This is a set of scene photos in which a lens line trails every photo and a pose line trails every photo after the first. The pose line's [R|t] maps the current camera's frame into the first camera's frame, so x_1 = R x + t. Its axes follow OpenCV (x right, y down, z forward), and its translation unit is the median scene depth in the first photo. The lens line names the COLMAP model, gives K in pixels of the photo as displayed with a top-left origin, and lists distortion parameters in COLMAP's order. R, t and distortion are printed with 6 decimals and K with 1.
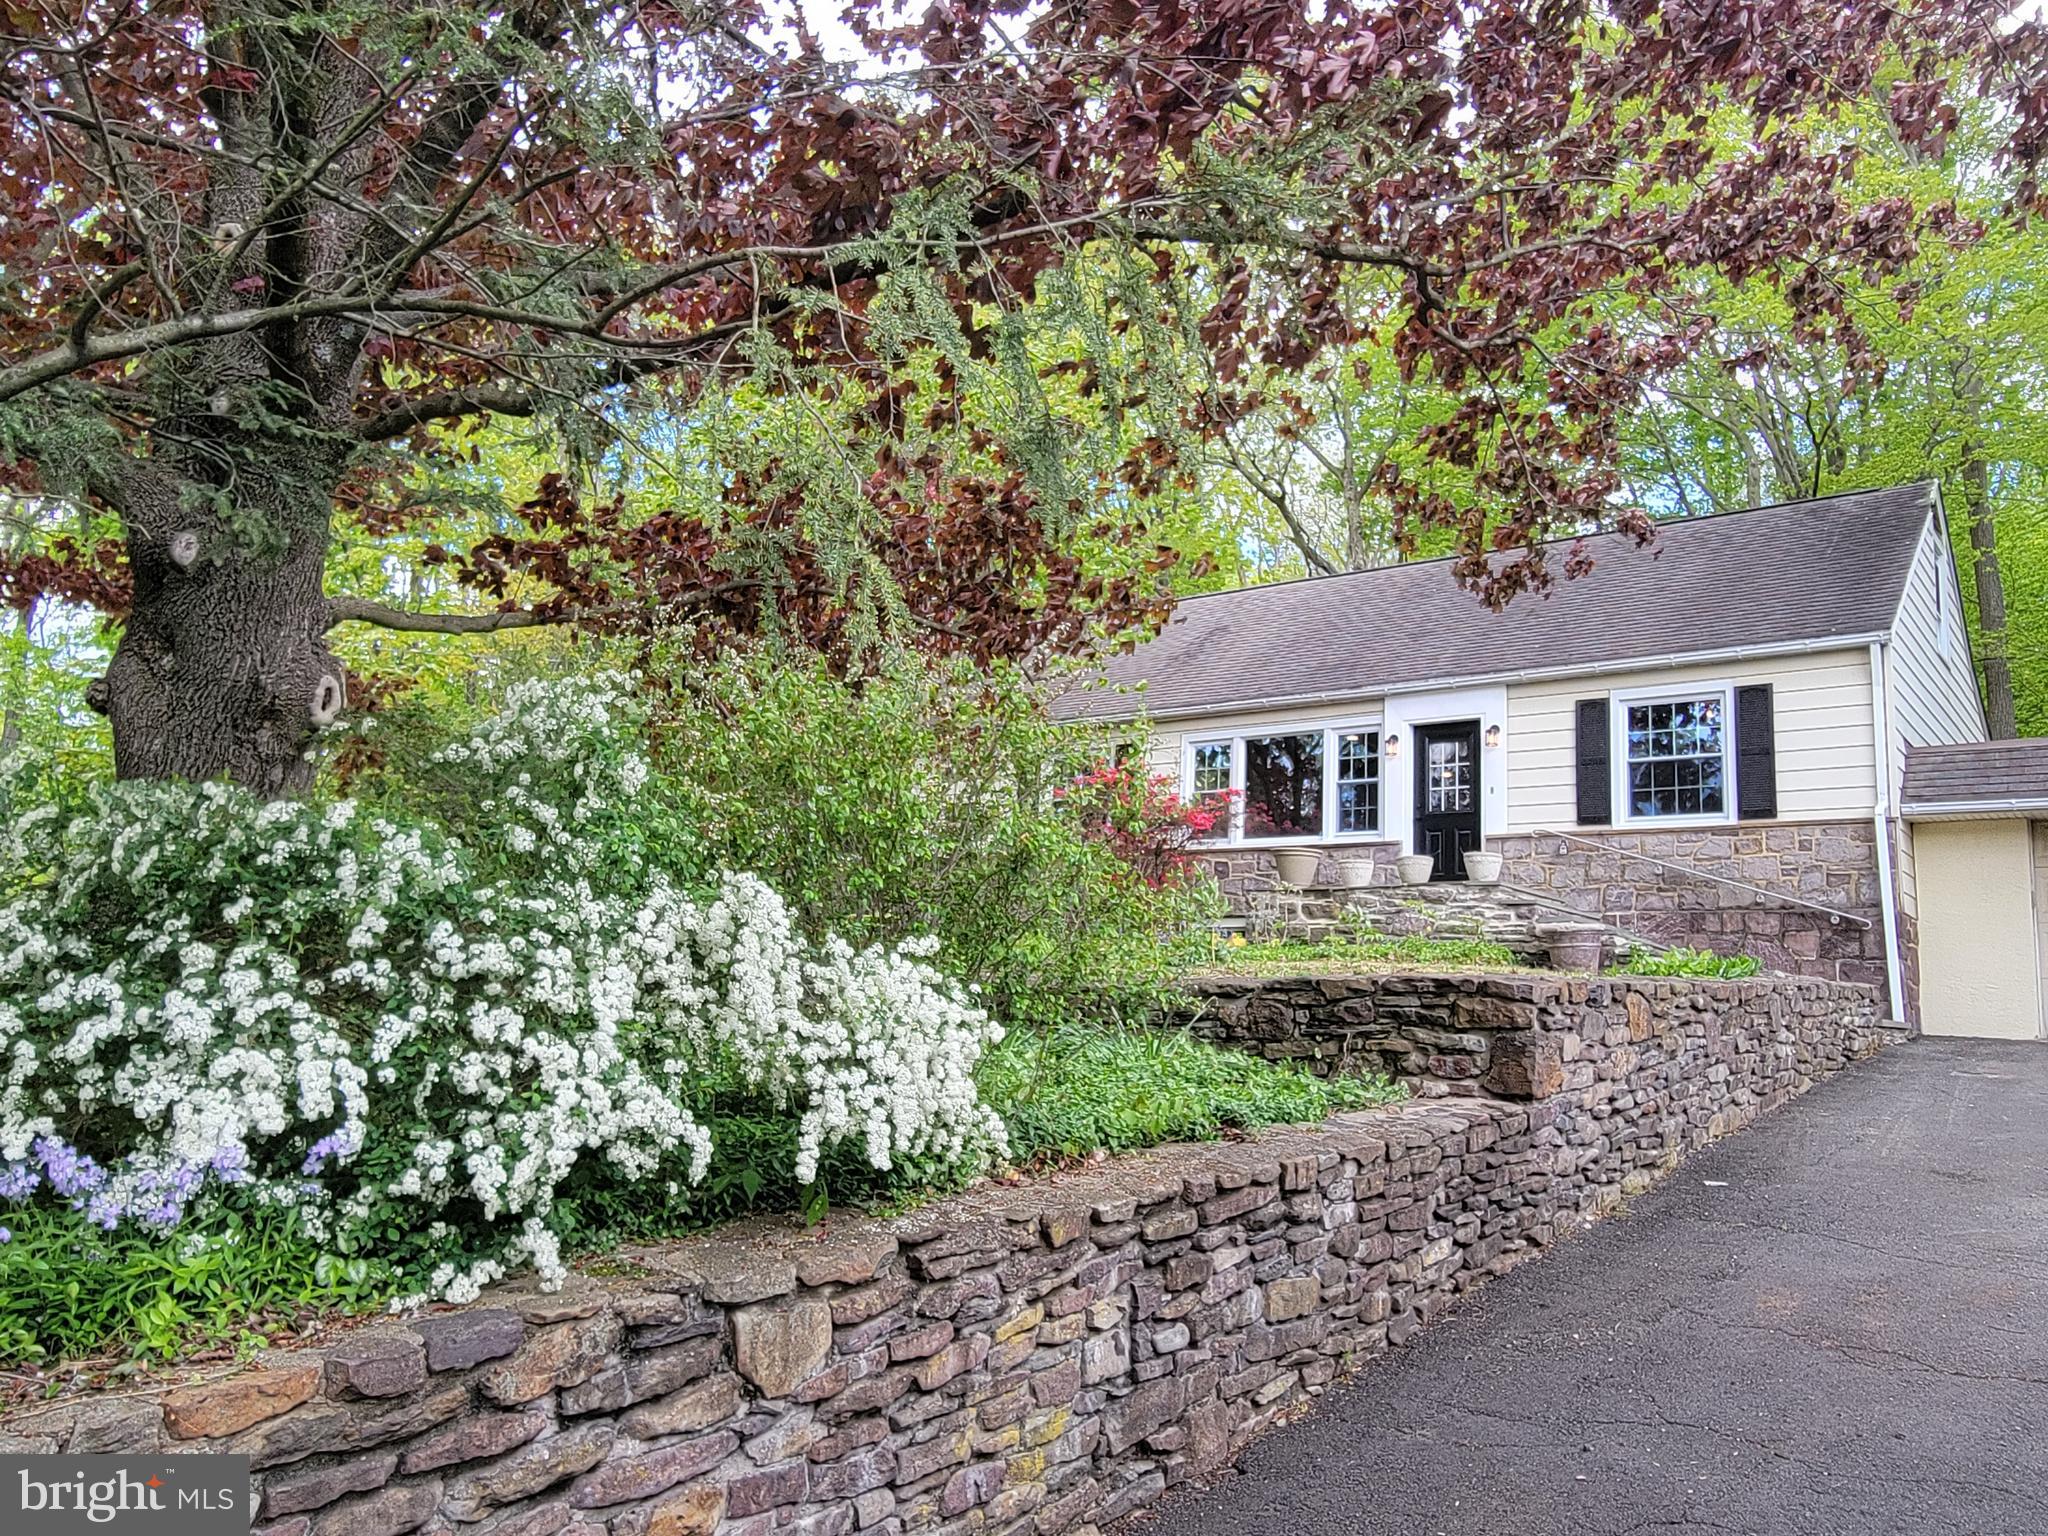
lens RADIAL K [[1463.6, 0, 1033.3], [0, 1463.6, 772.4], [0, 0, 1]] dist [-0.059792, 0.000958]
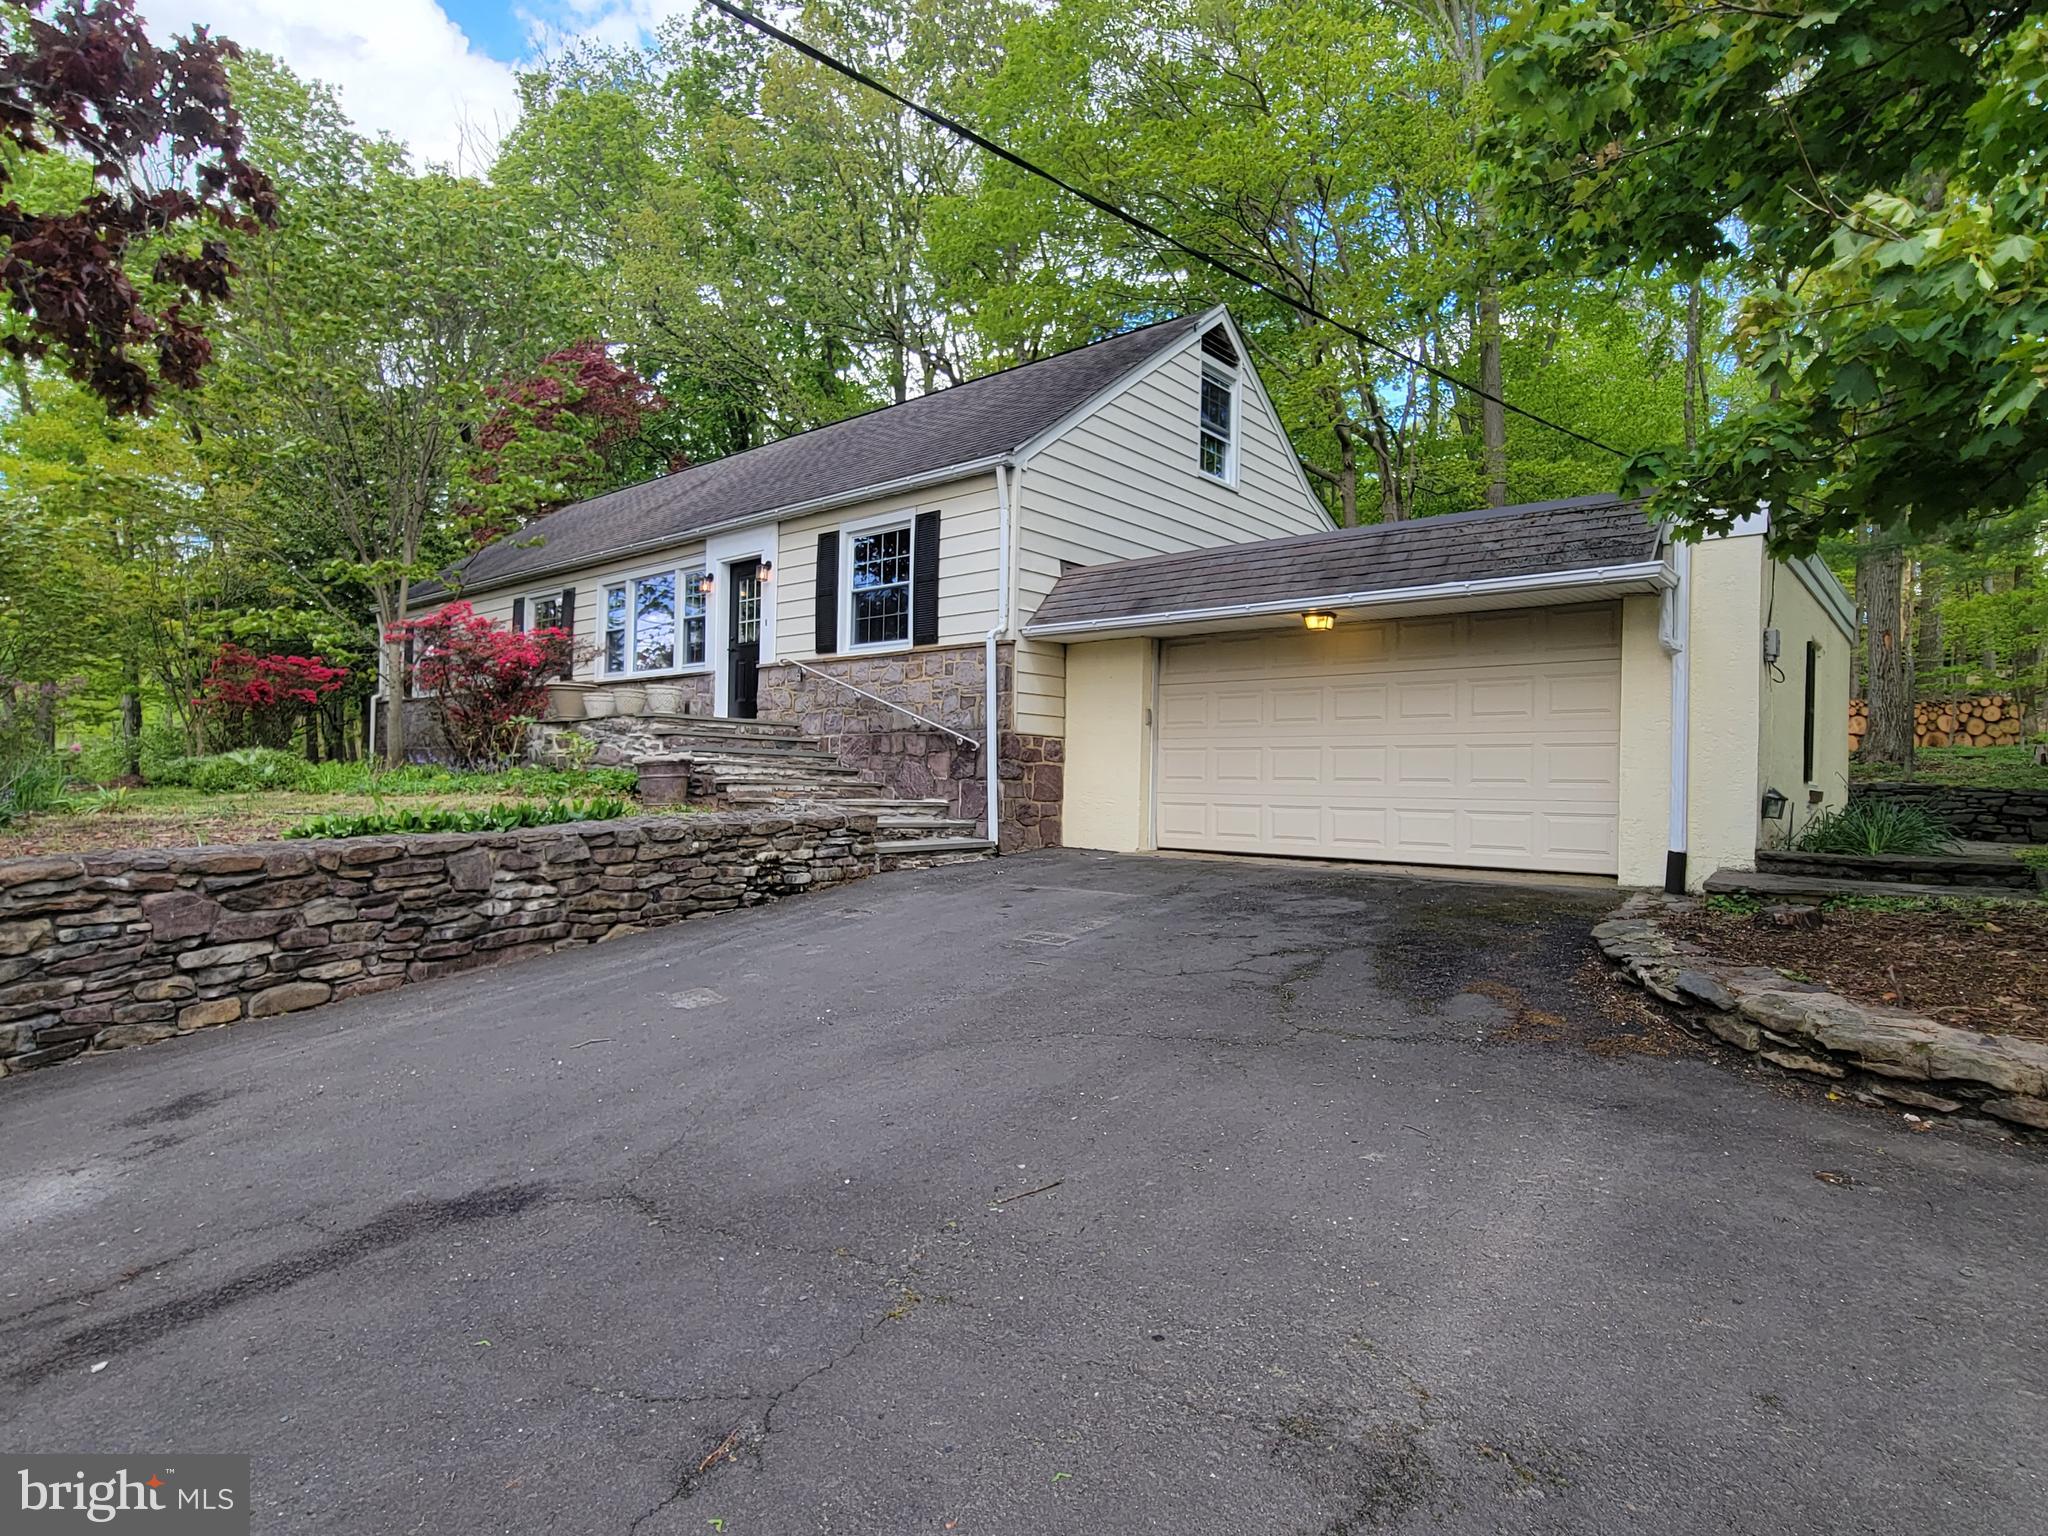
lens RADIAL K [[1073.9, 0, 1031.6], [0, 1073.9, 771.3], [0, 0, 1]] dist [-0.003761, 0.000314]
pose [[0.999270, -0.031849, -0.021101, 0.553879], [0.034676, 0.987922, 0.151024, 0.008008], [0.016036, -0.151646, 0.988305, 0.208635]]
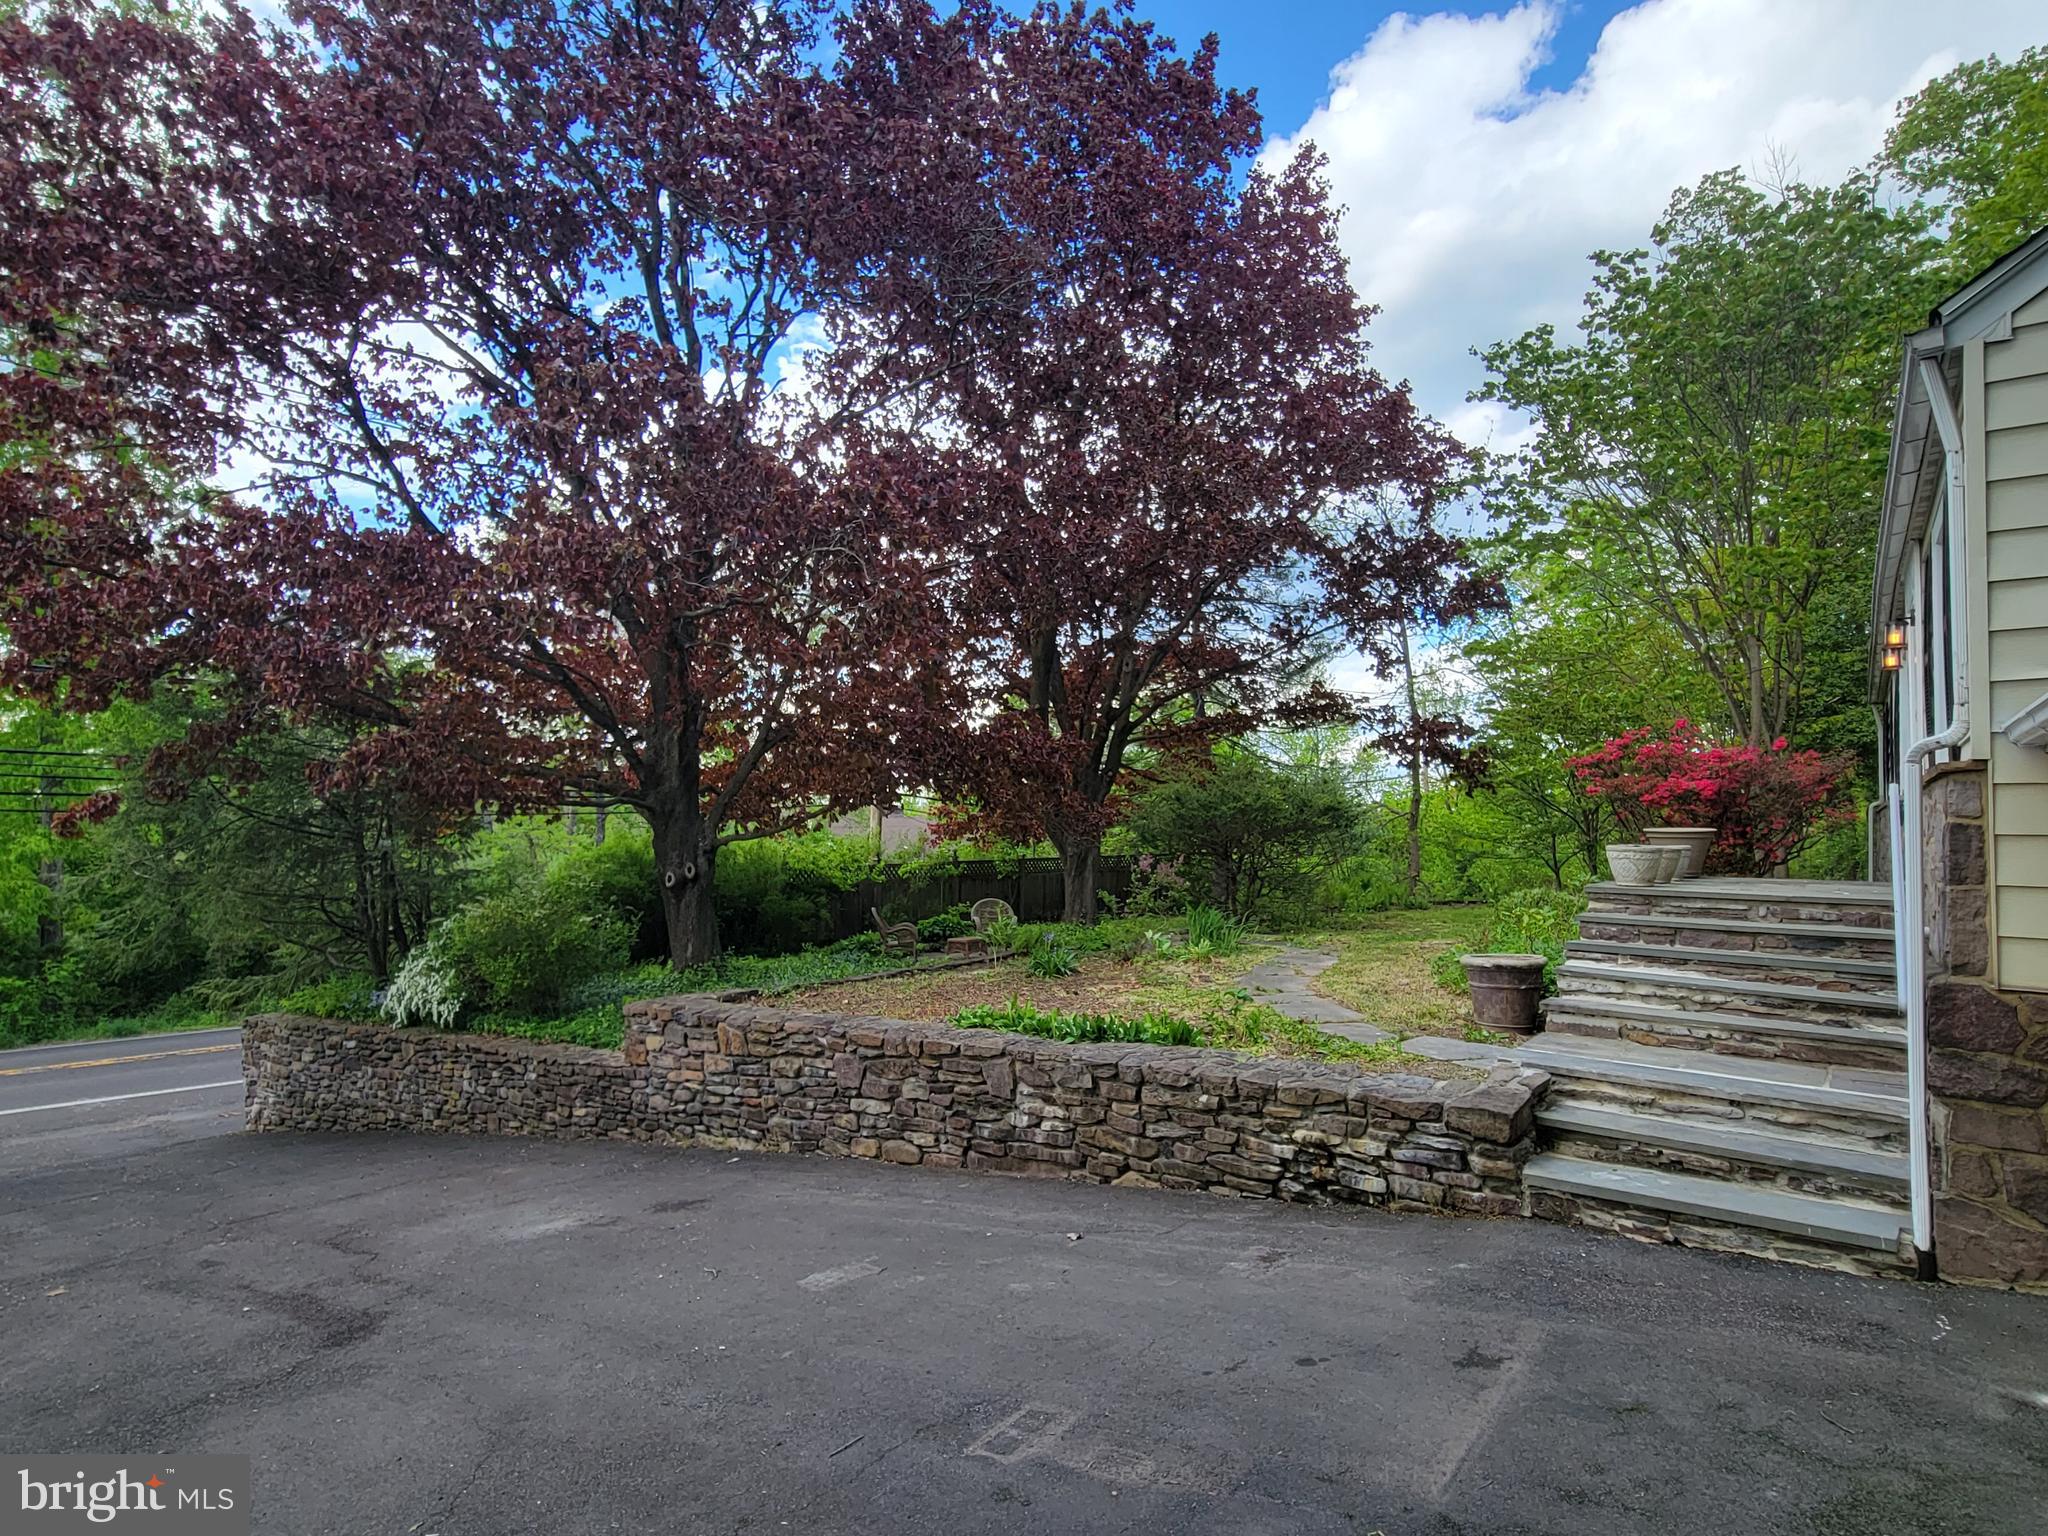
lens RADIAL K [[1073.9, 0, 1040.9], [0, 1073.9, 774.9], [0, 0, 1]] dist [-0.003761, 0.000314]
pose [[0.069927, -0.097190, -0.992806, 0.789175], [0.152293, 0.984616, -0.085662, 0.018735], [0.985859, -0.145207, 0.083652, 0.621069]]
